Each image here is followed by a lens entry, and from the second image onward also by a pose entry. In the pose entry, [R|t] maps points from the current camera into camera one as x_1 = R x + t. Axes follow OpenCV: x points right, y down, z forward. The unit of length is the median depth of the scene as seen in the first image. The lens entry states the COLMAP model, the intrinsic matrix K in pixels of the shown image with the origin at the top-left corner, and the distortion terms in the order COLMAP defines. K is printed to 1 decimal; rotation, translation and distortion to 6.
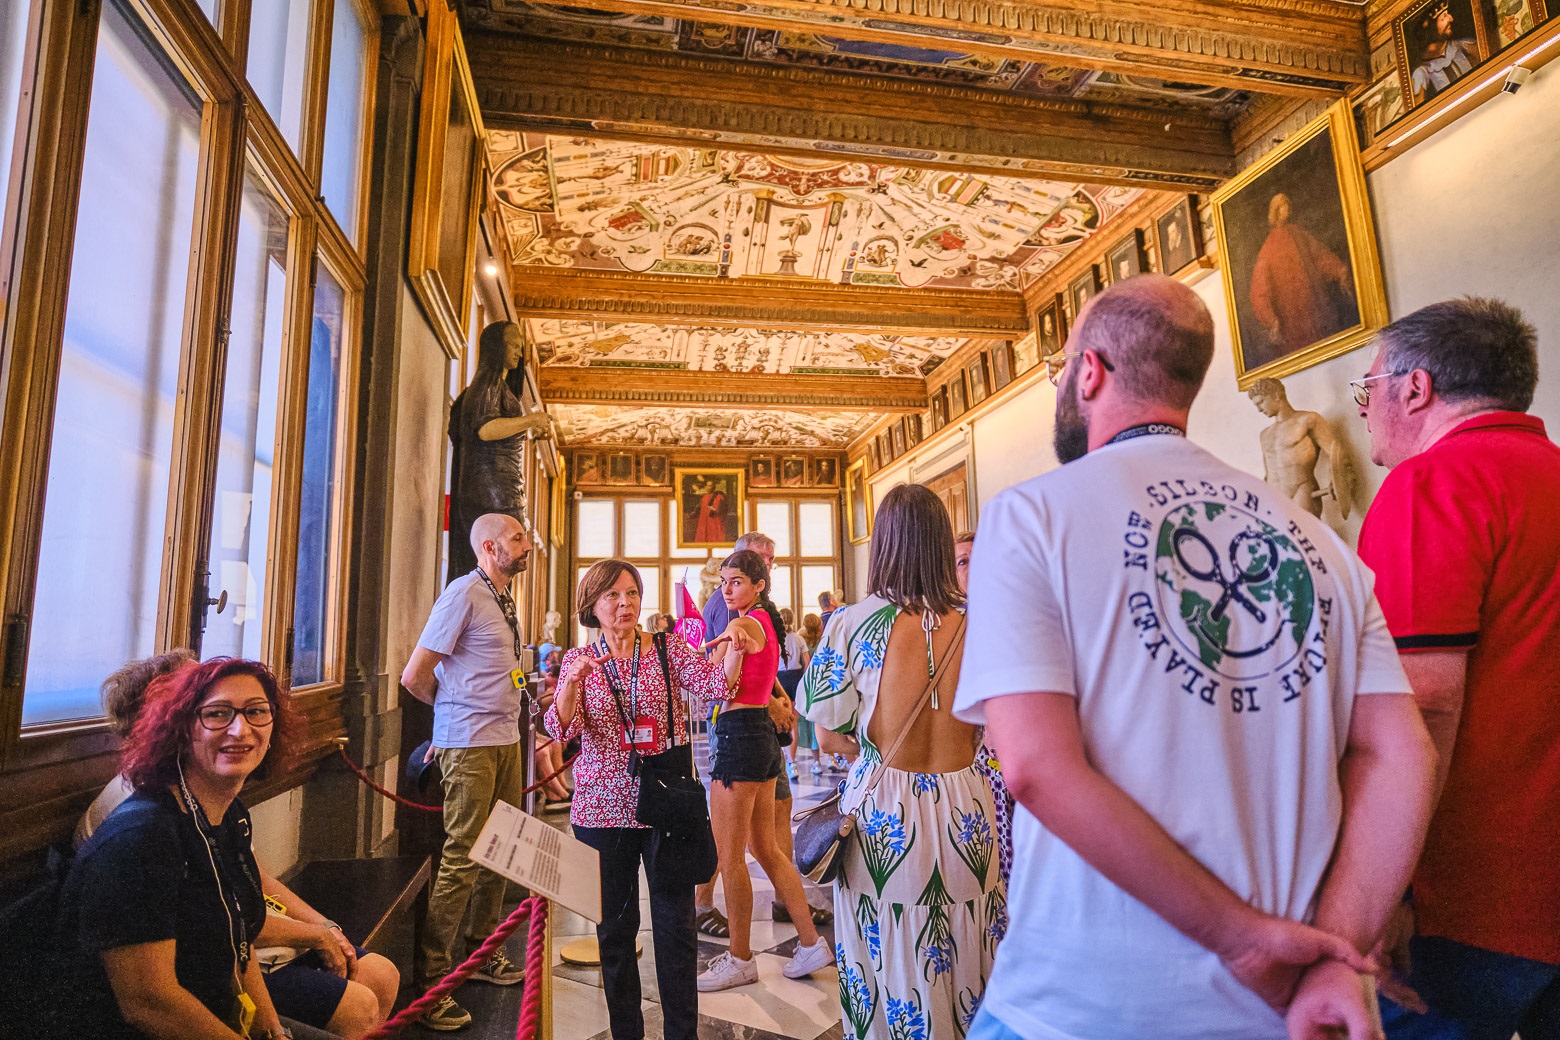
lens RADIAL K [[872.9, 0, 787.0], [0, 872.9, 516.2], [0, 0, 1]] dist [-0.053902, 0.026834]
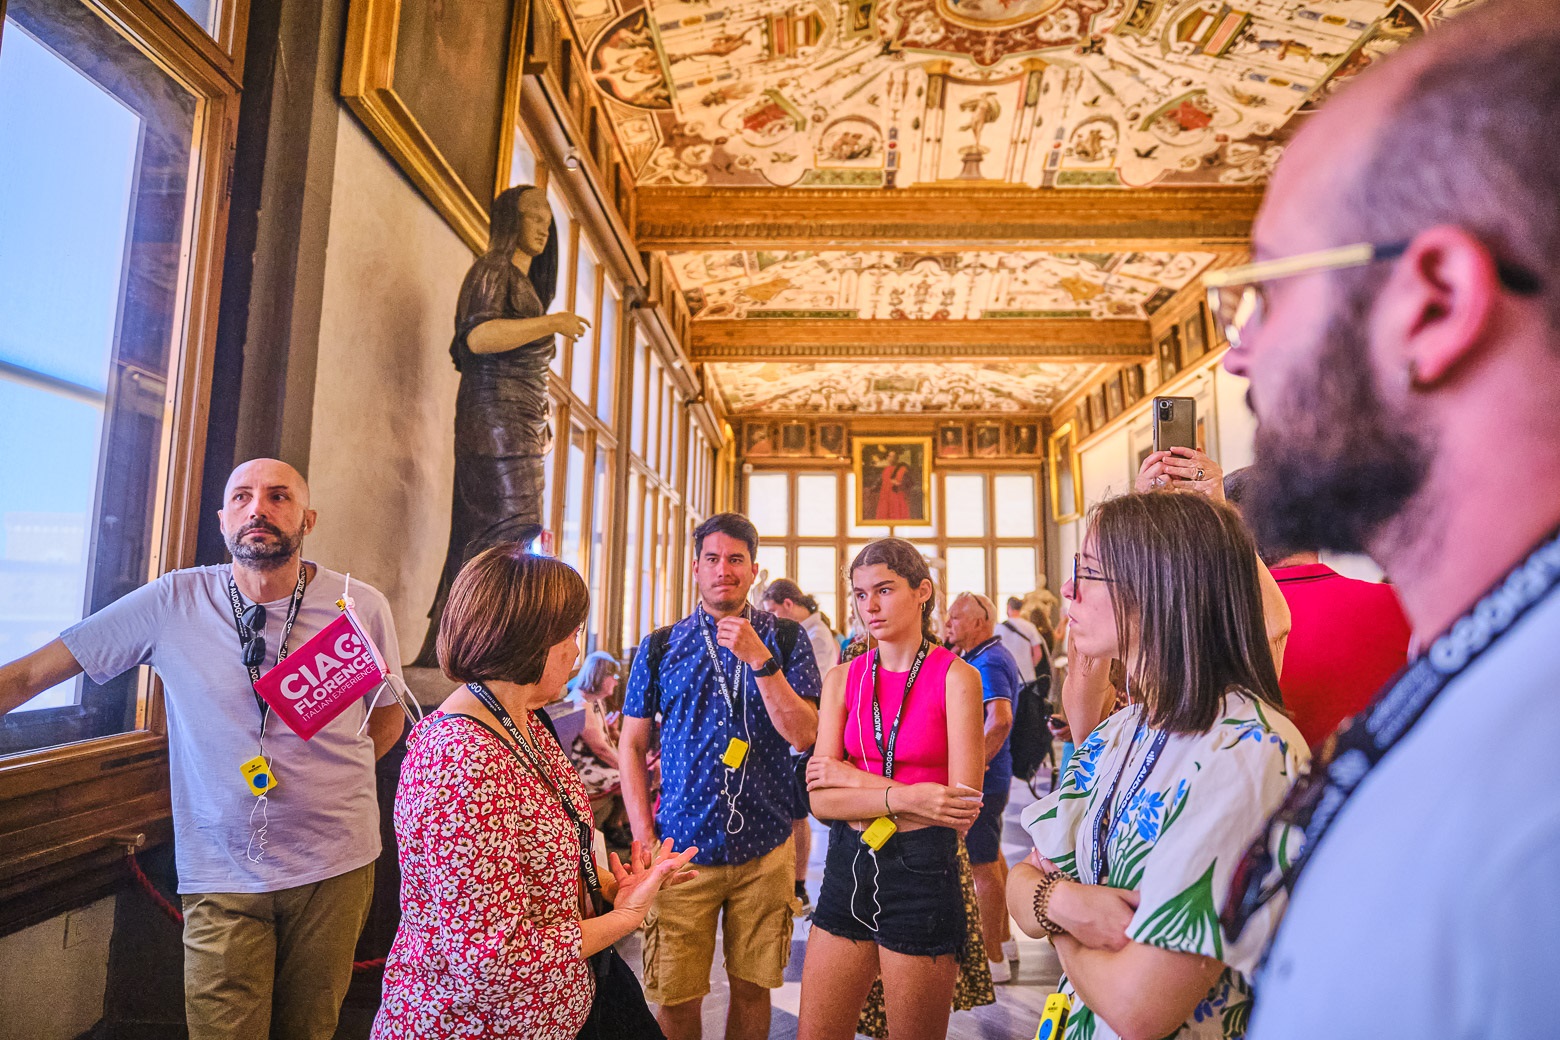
lens RADIAL K [[872.9, 0, 787.0], [0, 872.9, 516.2], [0, 0, 1]] dist [-0.053902, 0.026834]
pose [[0.974257, 0.002625, -0.225424, 0.015302], [0.002481, 0.999747, 0.022363, 0.010682], [0.225425, -0.022347, 0.974004, 0.188383]]
